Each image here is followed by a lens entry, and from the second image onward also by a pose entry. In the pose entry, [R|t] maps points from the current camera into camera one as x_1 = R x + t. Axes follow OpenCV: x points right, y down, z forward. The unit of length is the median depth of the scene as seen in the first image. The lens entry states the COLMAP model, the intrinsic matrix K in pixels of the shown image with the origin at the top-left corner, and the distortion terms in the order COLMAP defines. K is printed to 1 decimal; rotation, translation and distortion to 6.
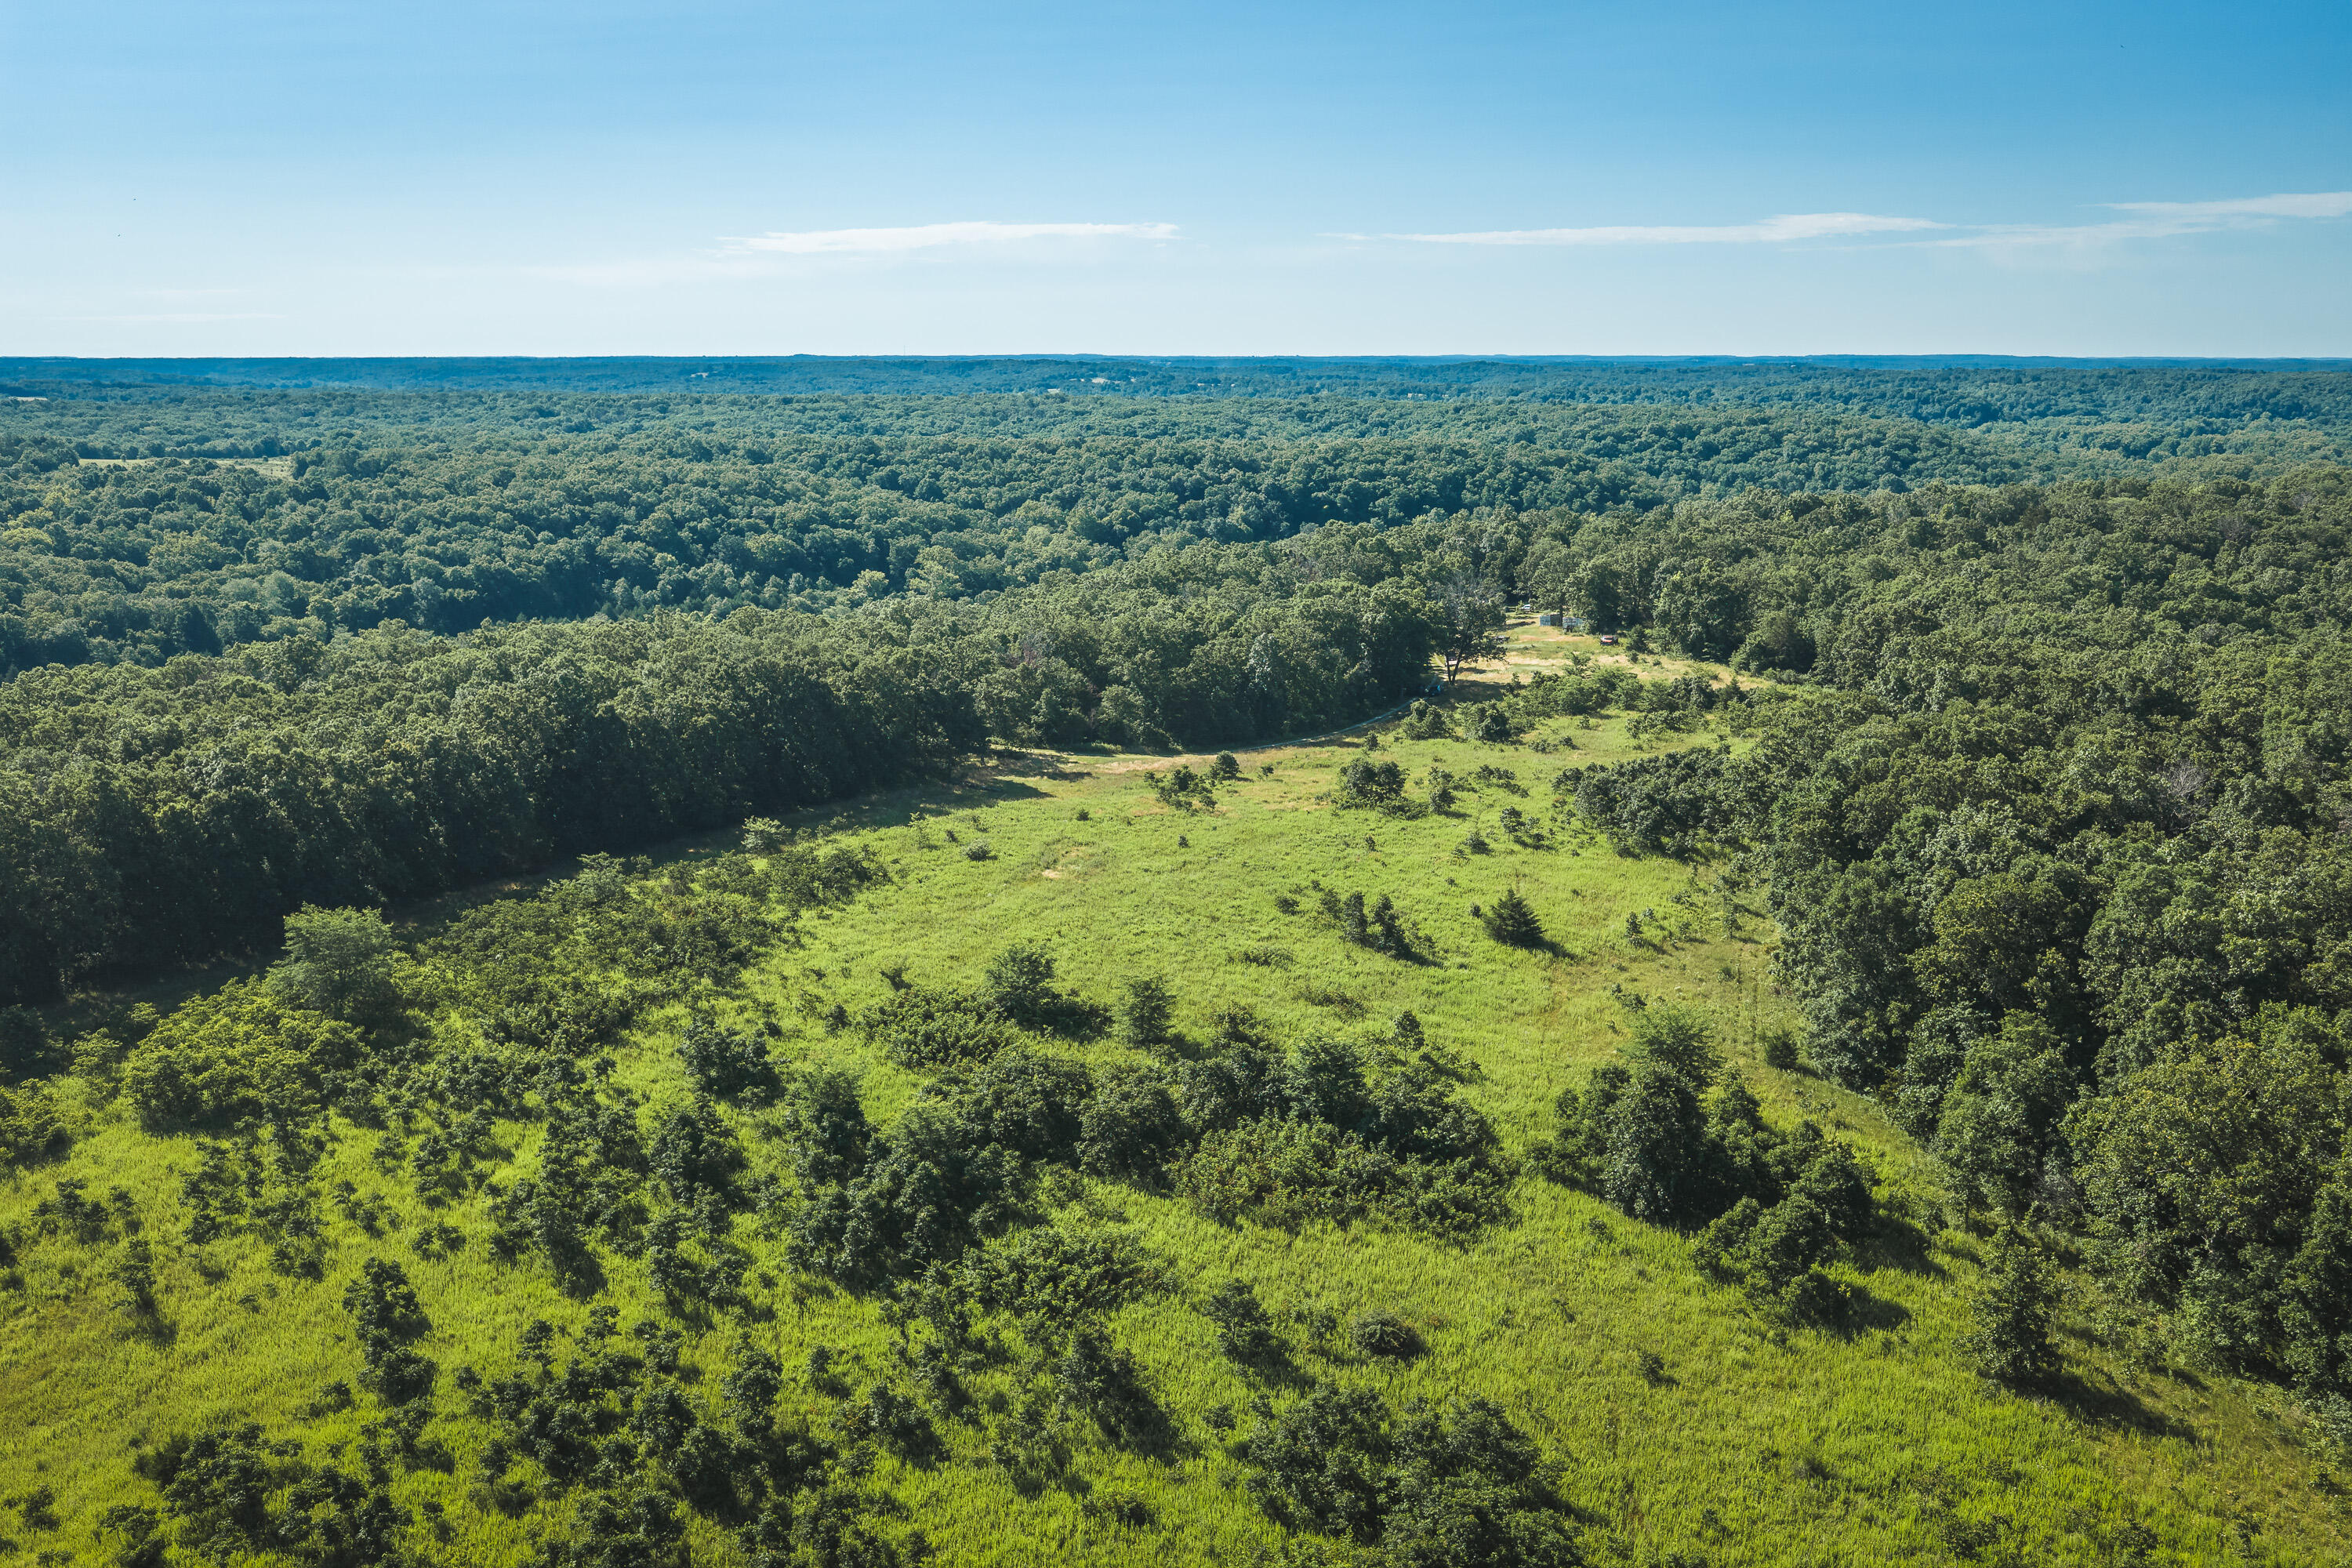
lens RADIAL K [[1926.3, 0, 1188.7], [0, 1926.3, 787.3], [0, 0, 1]] dist [0.057273, -0.166459]
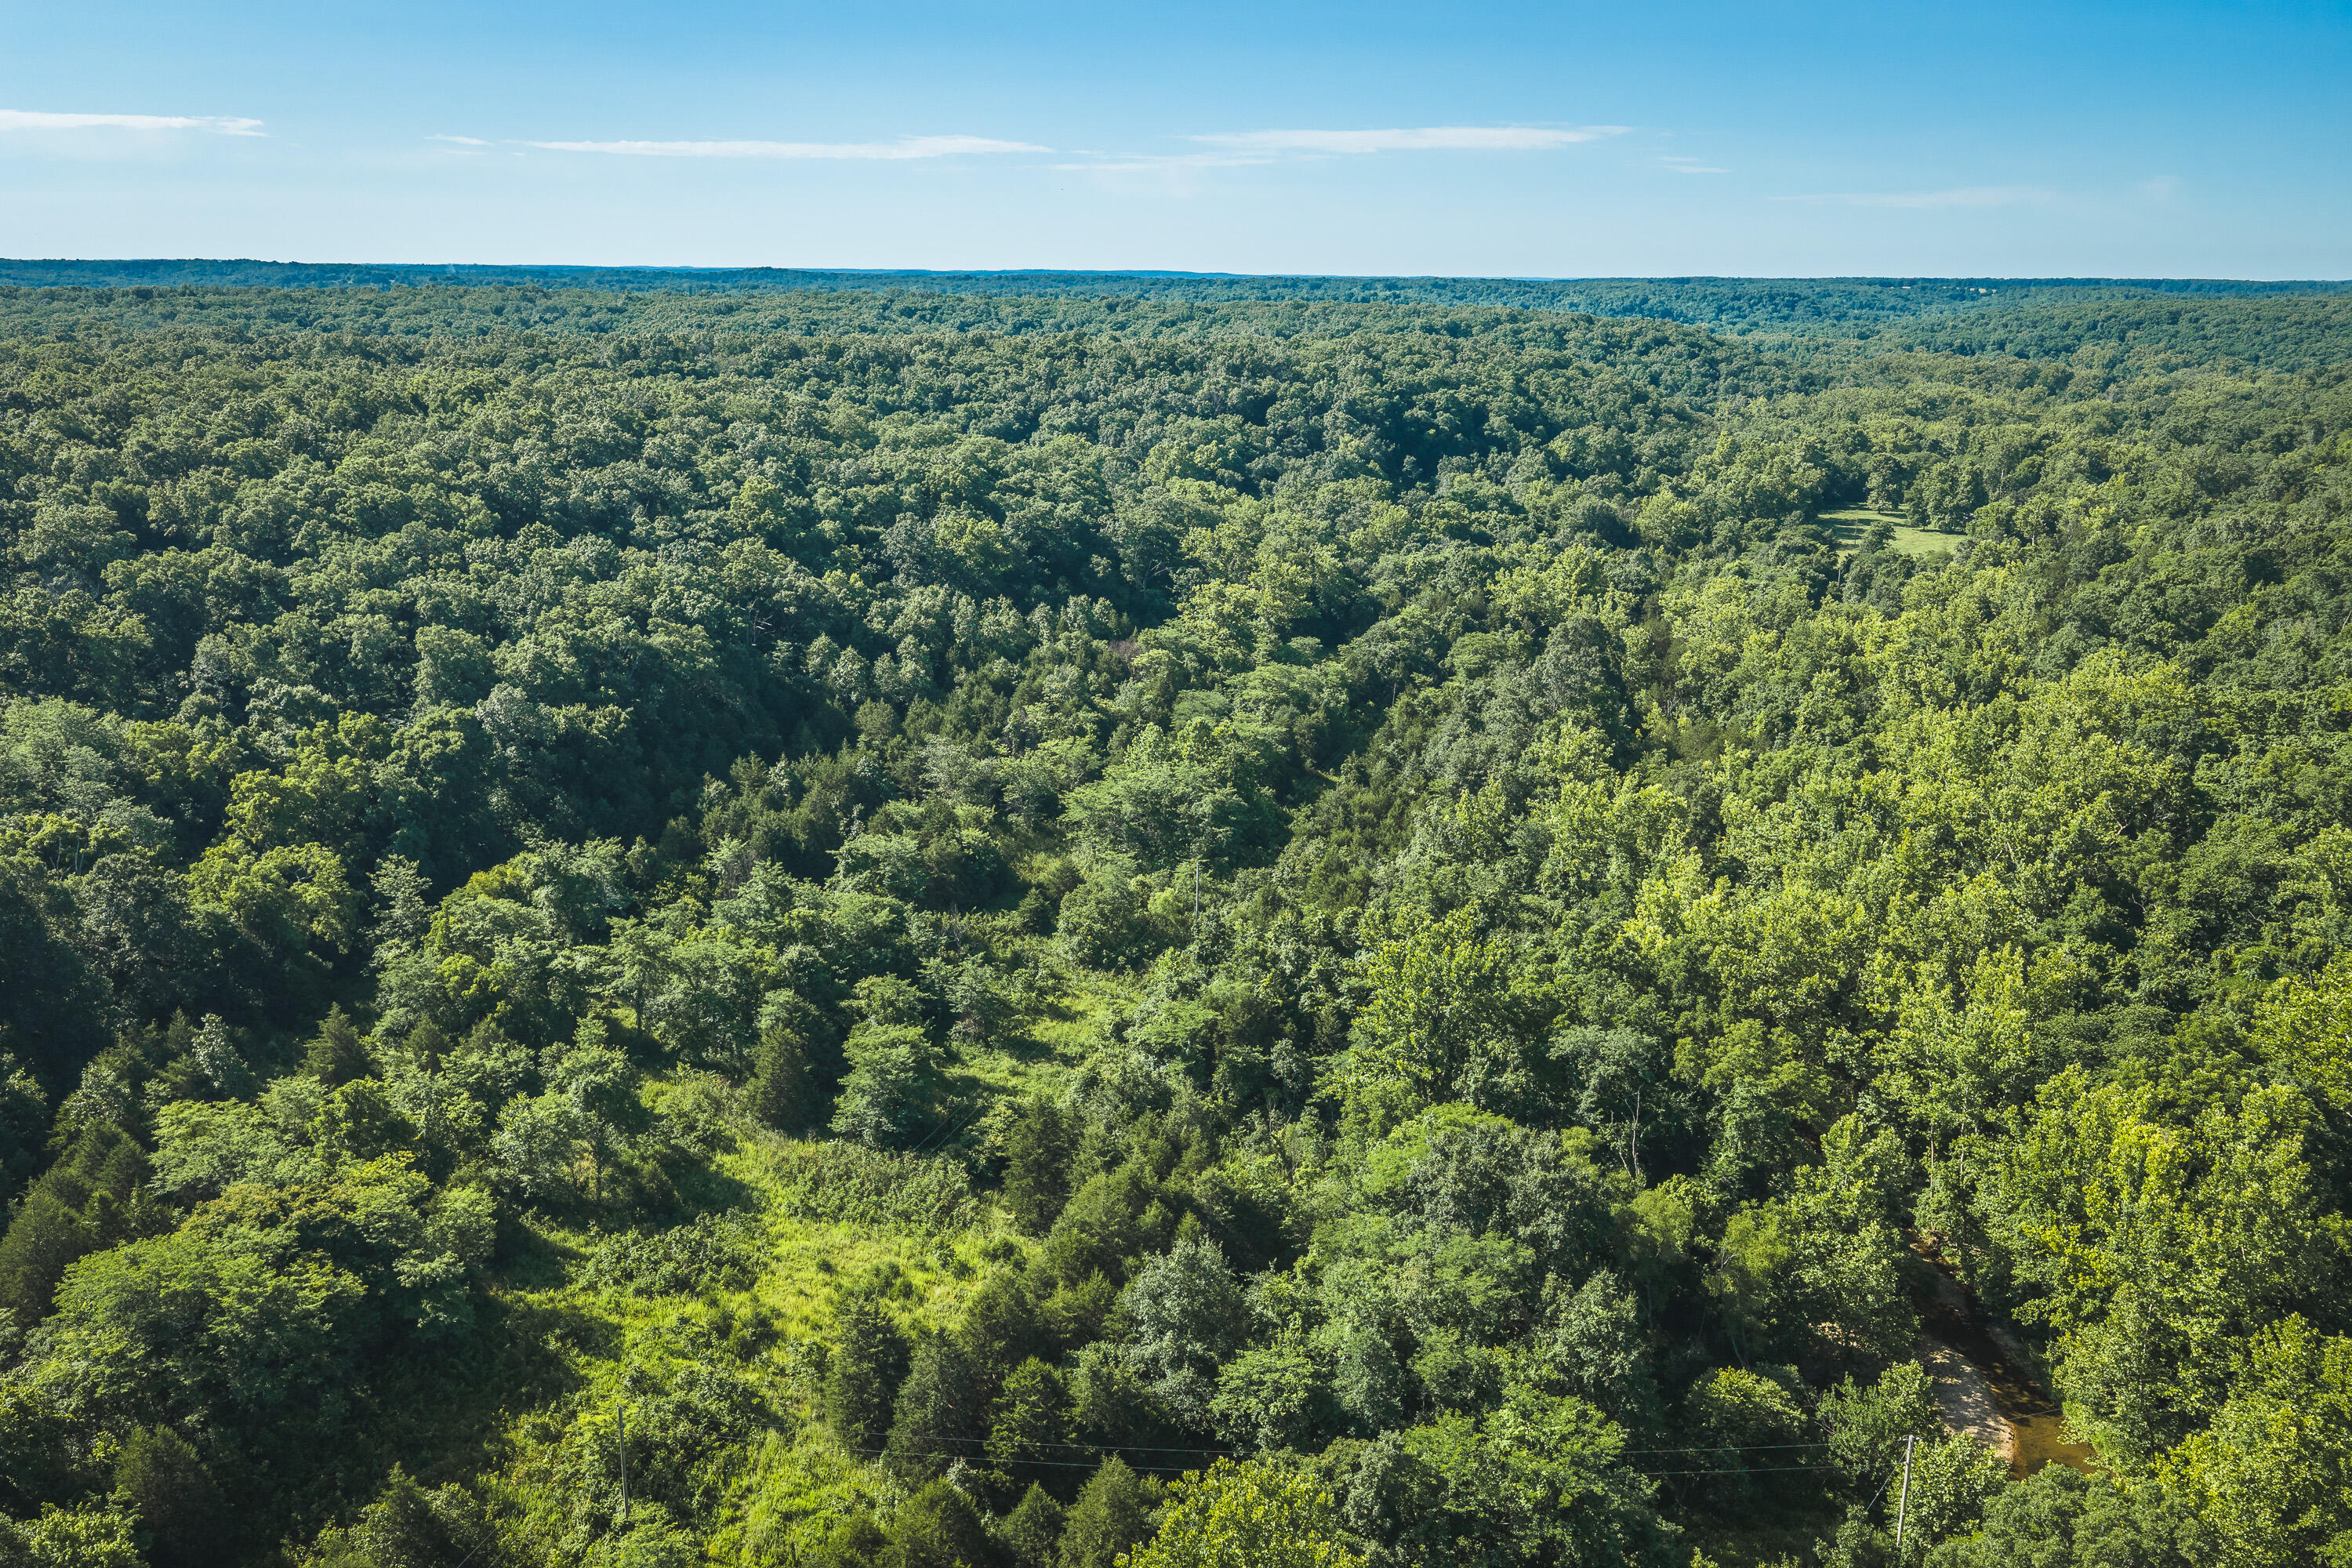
lens RADIAL K [[1932.3, 0, 1191.5], [0, 1932.3, 789.5], [0, 0, 1]] dist [0.031673, -0.063252]
pose [[0.912700, -0.097112, 0.396924, -0.286328], [0.080639, 0.995053, 0.058027, -0.067259], [-0.400595, -0.020953, 0.916015, 0.409192]]
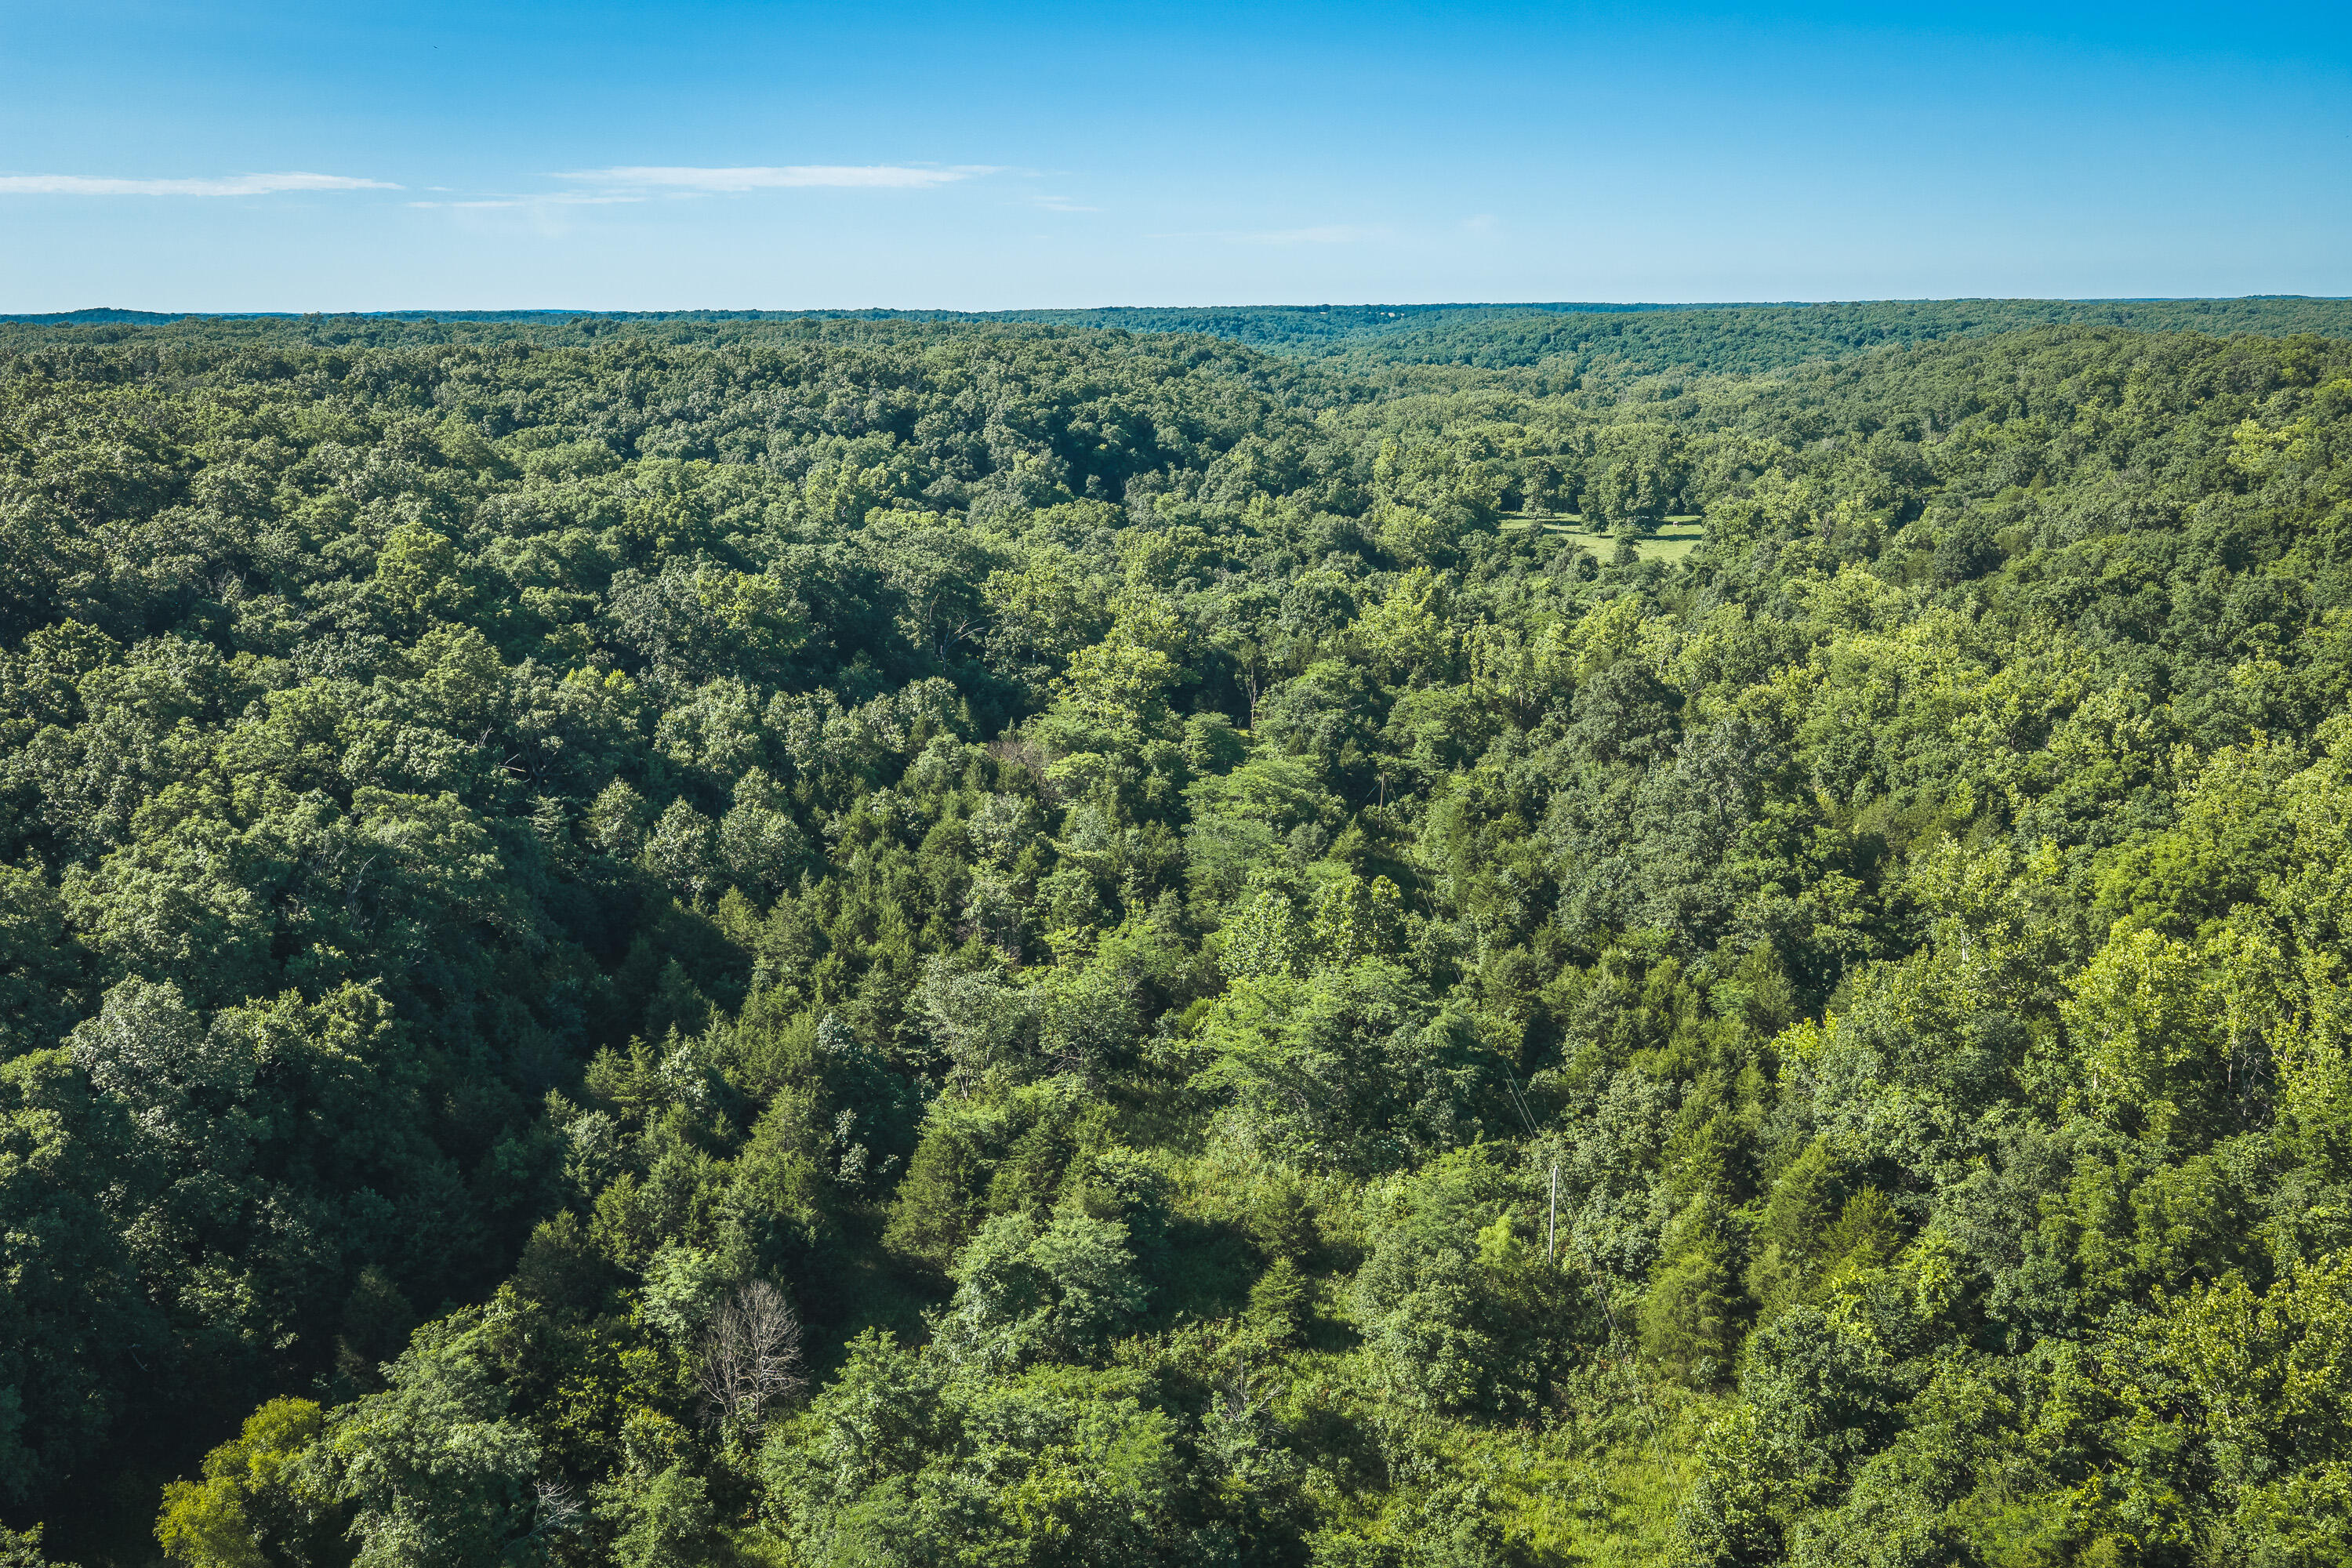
lens RADIAL K [[1932.3, 0, 1191.5], [0, 1932.3, 789.5], [0, 0, 1]] dist [0.031673, -0.063252]
pose [[0.754309, -0.160859, 0.636508, -0.290698], [0.148460, 0.986198, 0.073298, -0.083768], [-0.639513, 0.039207, 0.767779, 0.546483]]
